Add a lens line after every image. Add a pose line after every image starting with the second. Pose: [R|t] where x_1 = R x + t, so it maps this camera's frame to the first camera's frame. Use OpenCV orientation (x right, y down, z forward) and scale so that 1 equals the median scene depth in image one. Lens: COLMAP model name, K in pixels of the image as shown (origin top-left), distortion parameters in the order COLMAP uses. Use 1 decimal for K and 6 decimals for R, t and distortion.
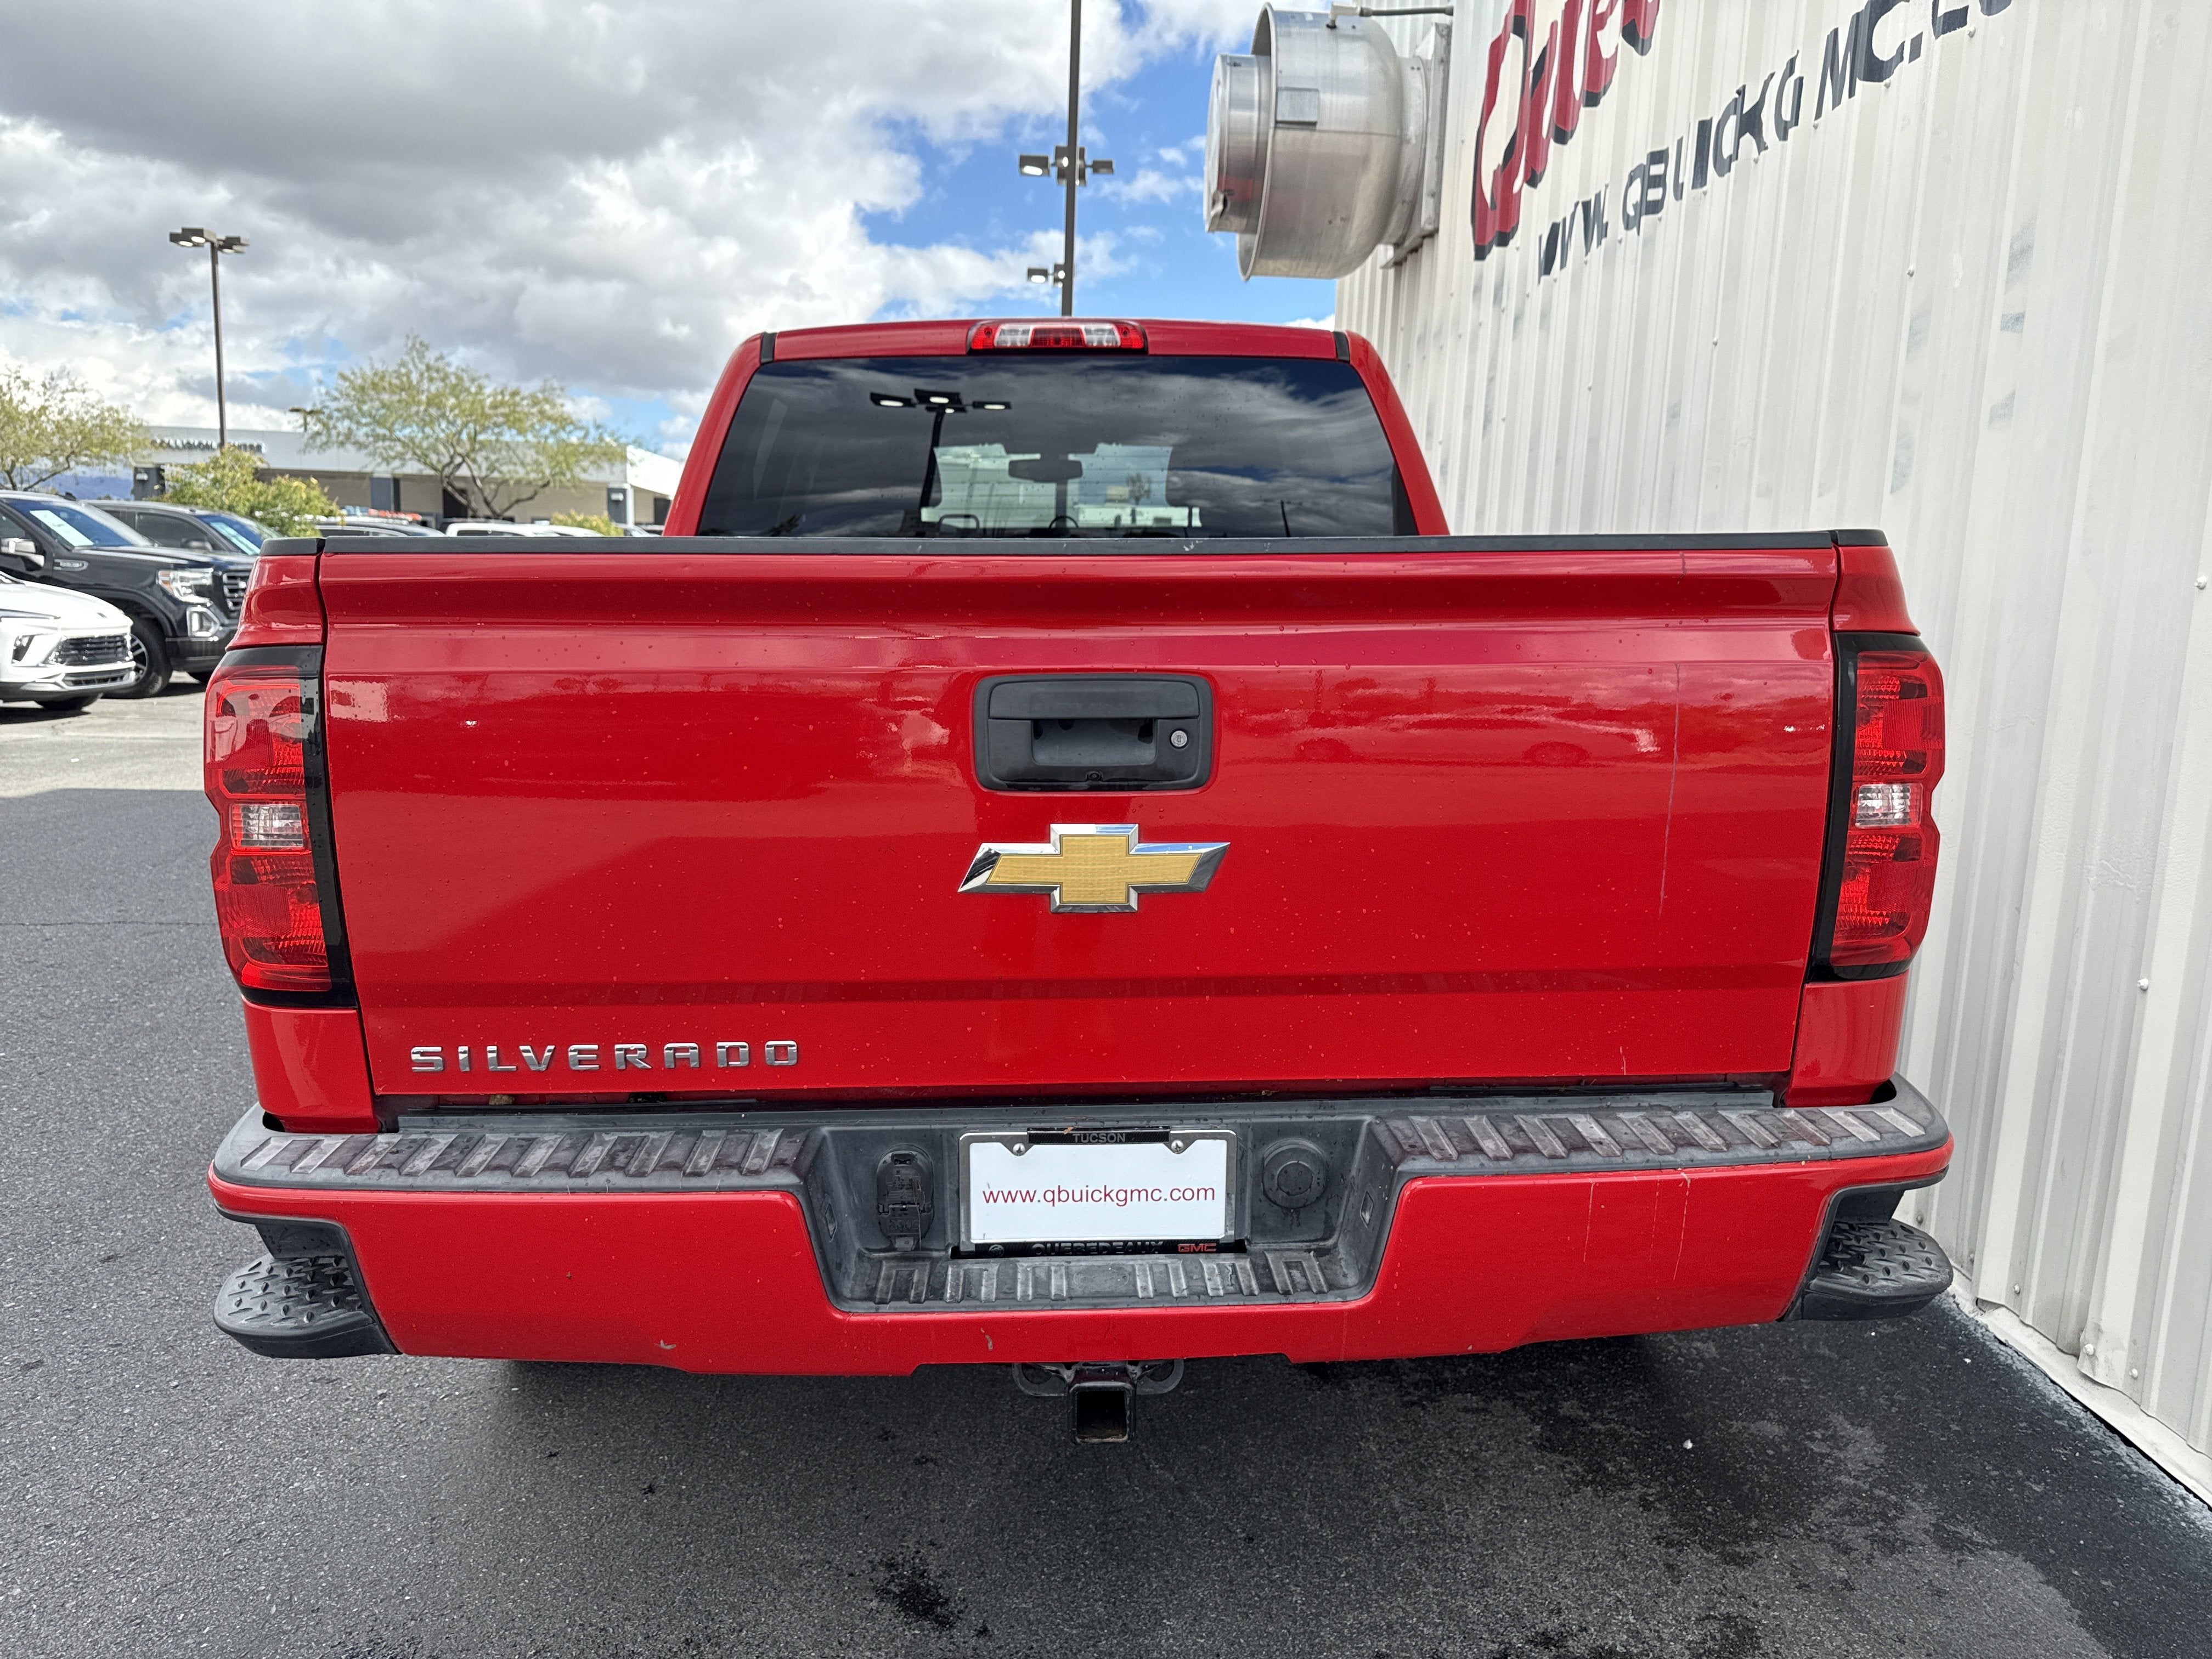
lens RADIAL K [[1572.4, 0, 1117.4], [0, 1572.4, 827.4], [0, 0, 1]] dist [0.011559, -0.018003]
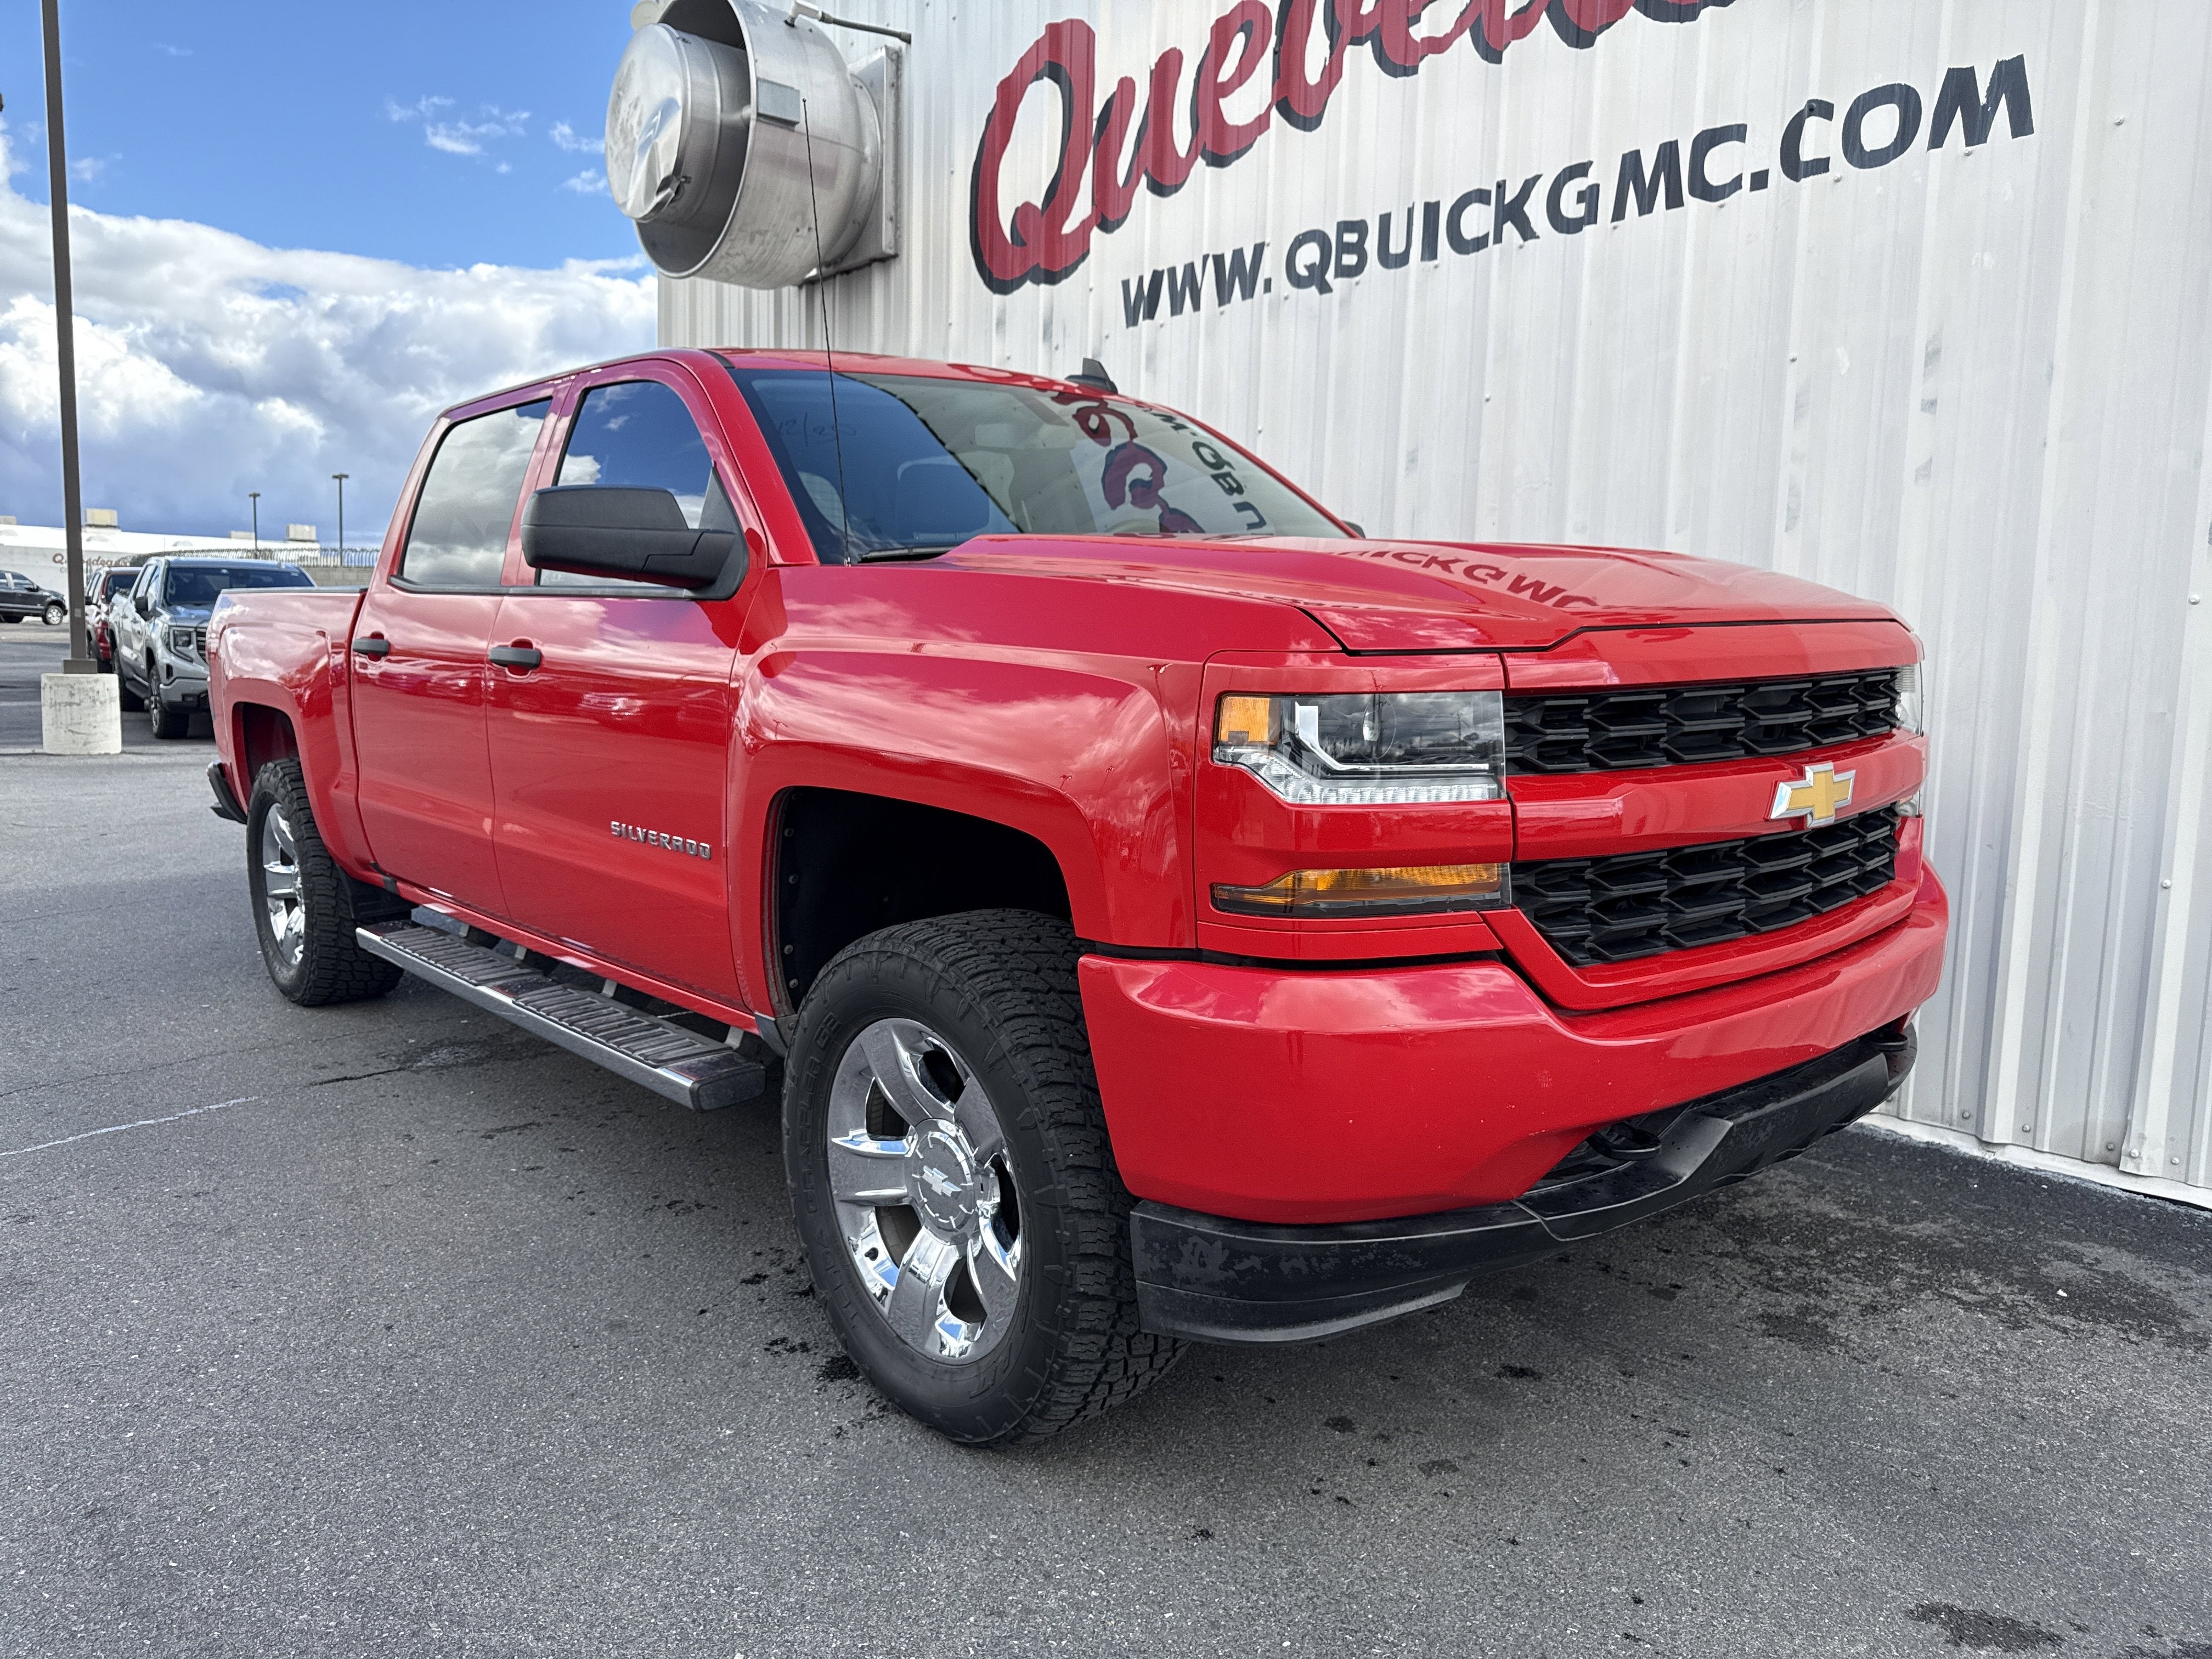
lens RADIAL K [[1572.4, 0, 1099.6], [0, 1572.4, 830.4], [0, 0, 1]] dist [0.011559, -0.018003]
pose [[0.776024, -0.077407, 0.625935, -0.730131], [0.094727, 0.995487, 0.005667, -0.034581], [-0.623549, 0.054896, 0.779855, 0.372889]]
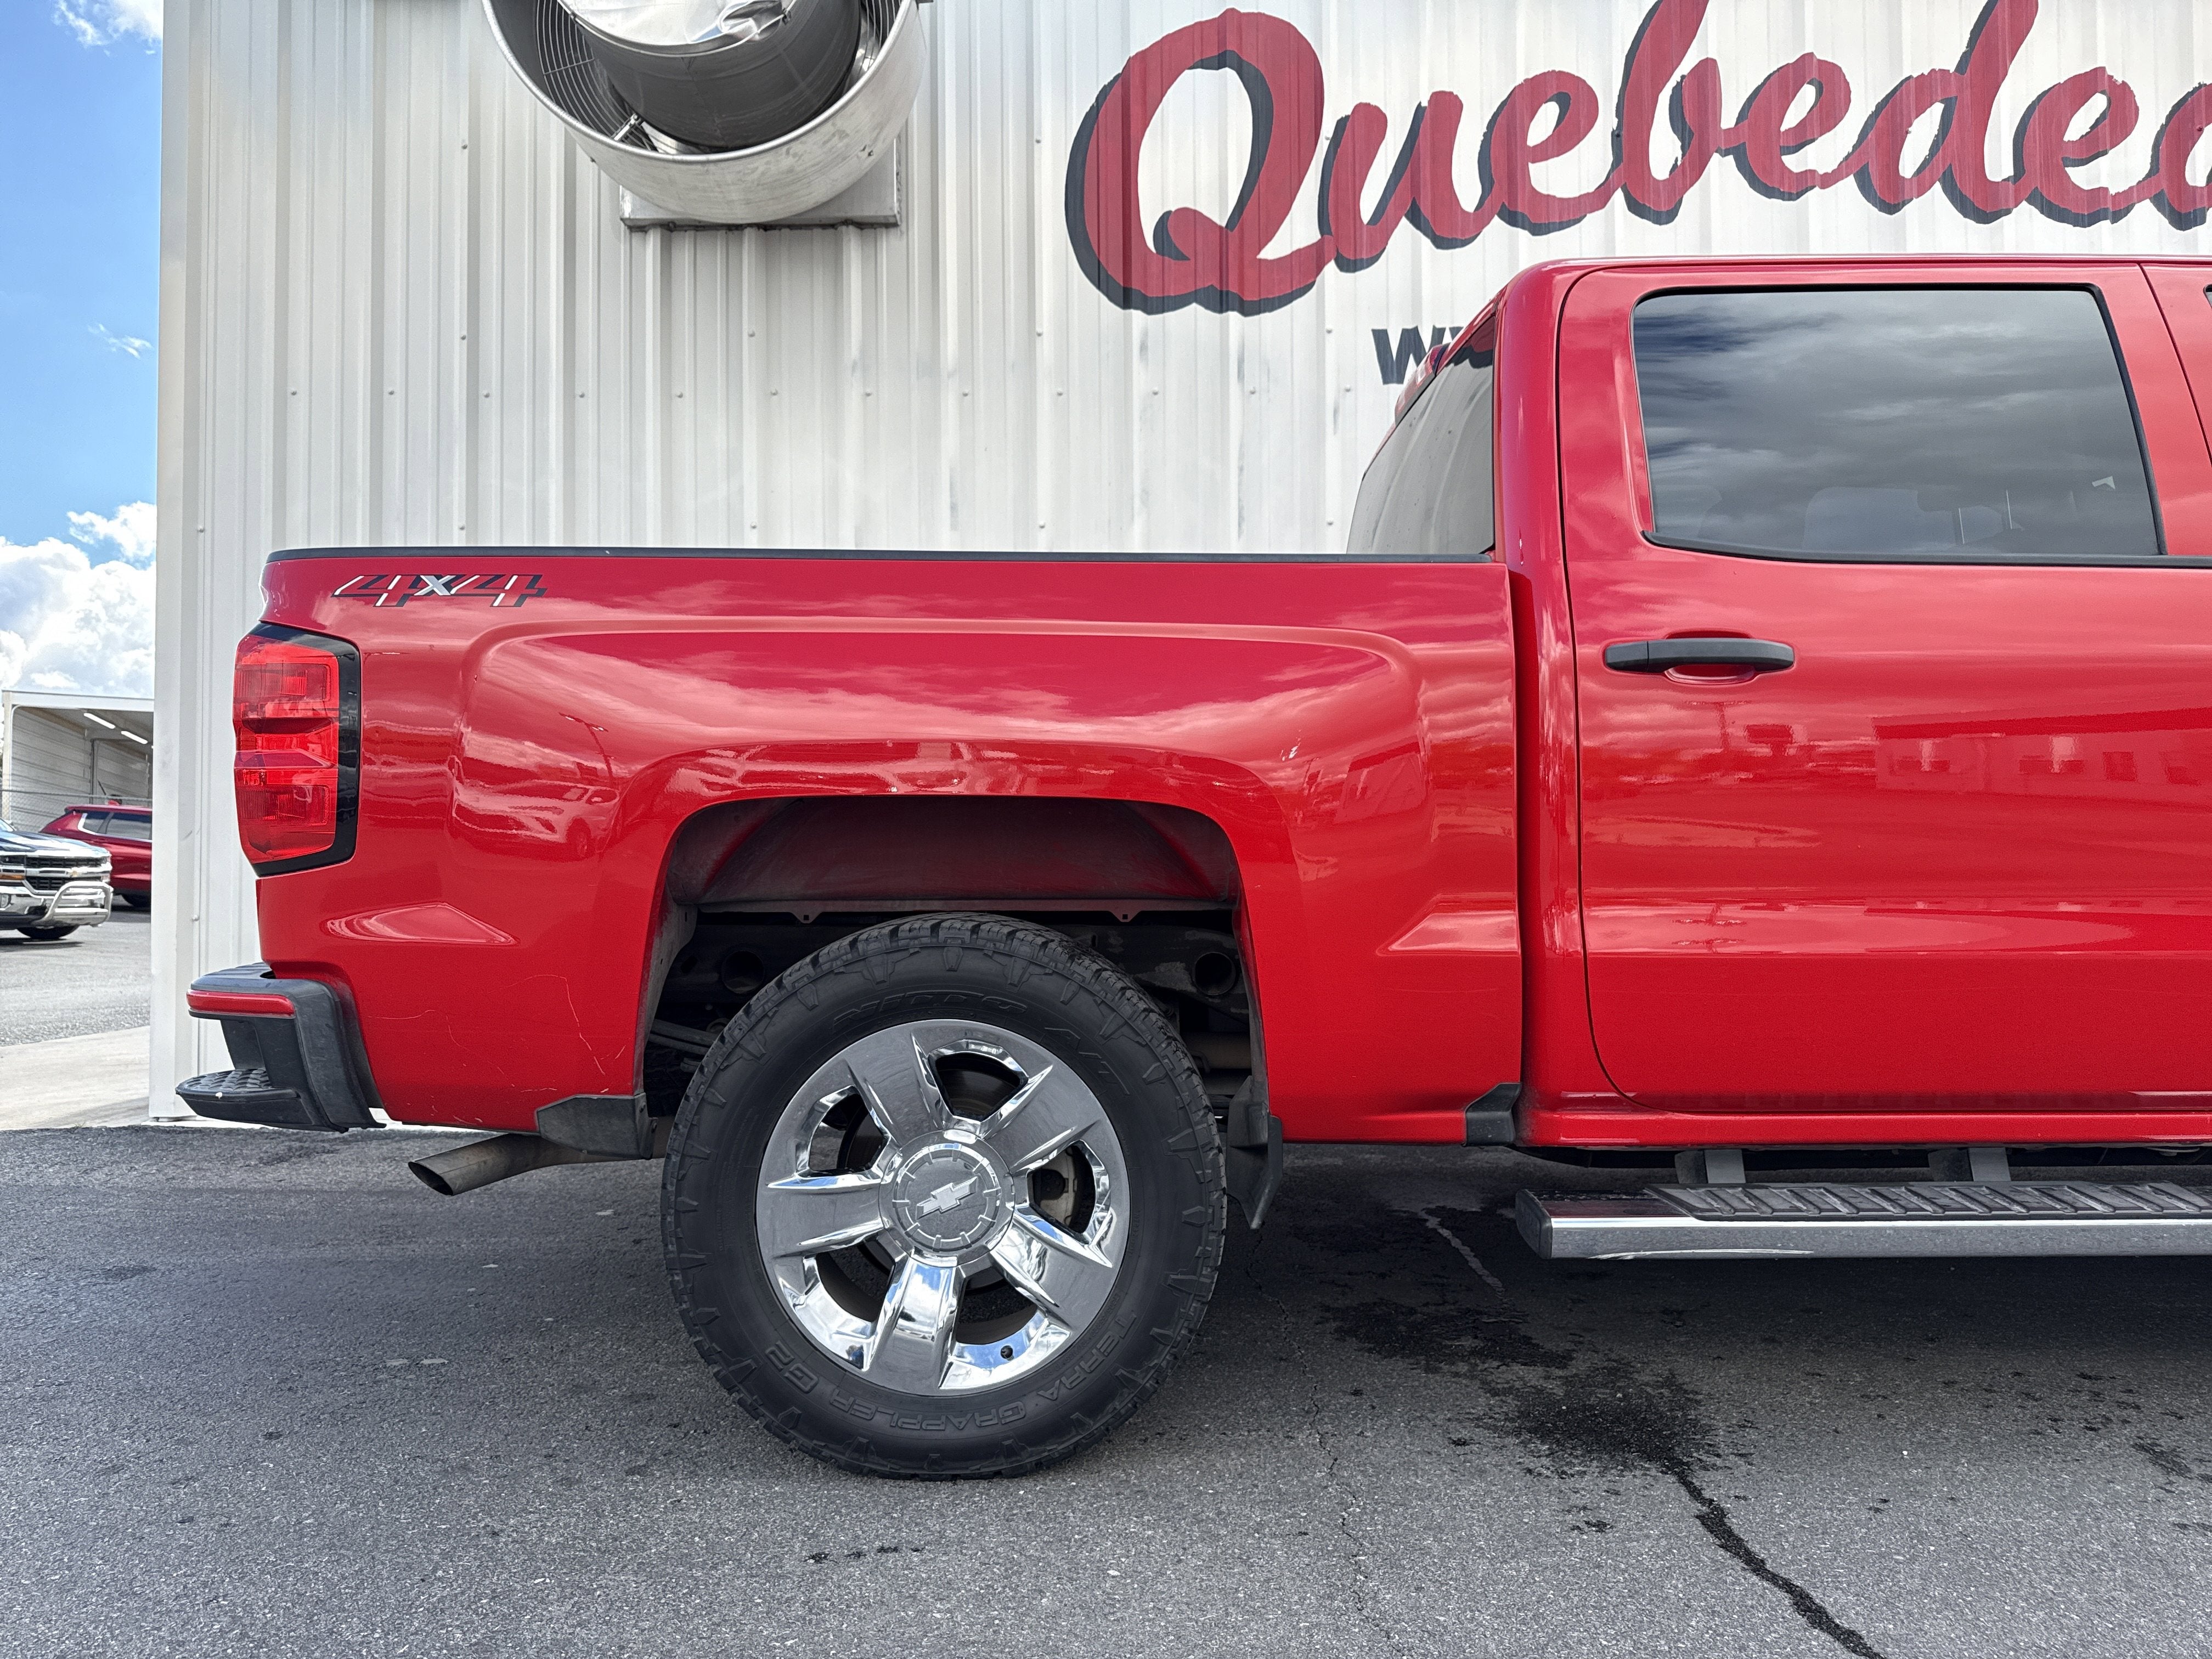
lens RADIAL K [[1572.4, 0, 1106.7], [0, 1572.4, 848.9], [0, 0, 1]] dist [0.011559, -0.018003]
pose [[0.032602, -0.008691, 0.999431, -1.072858], [0.162164, 0.986758, 0.003291, -0.202725], [-0.986225, 0.161964, 0.033580, 2.034342]]
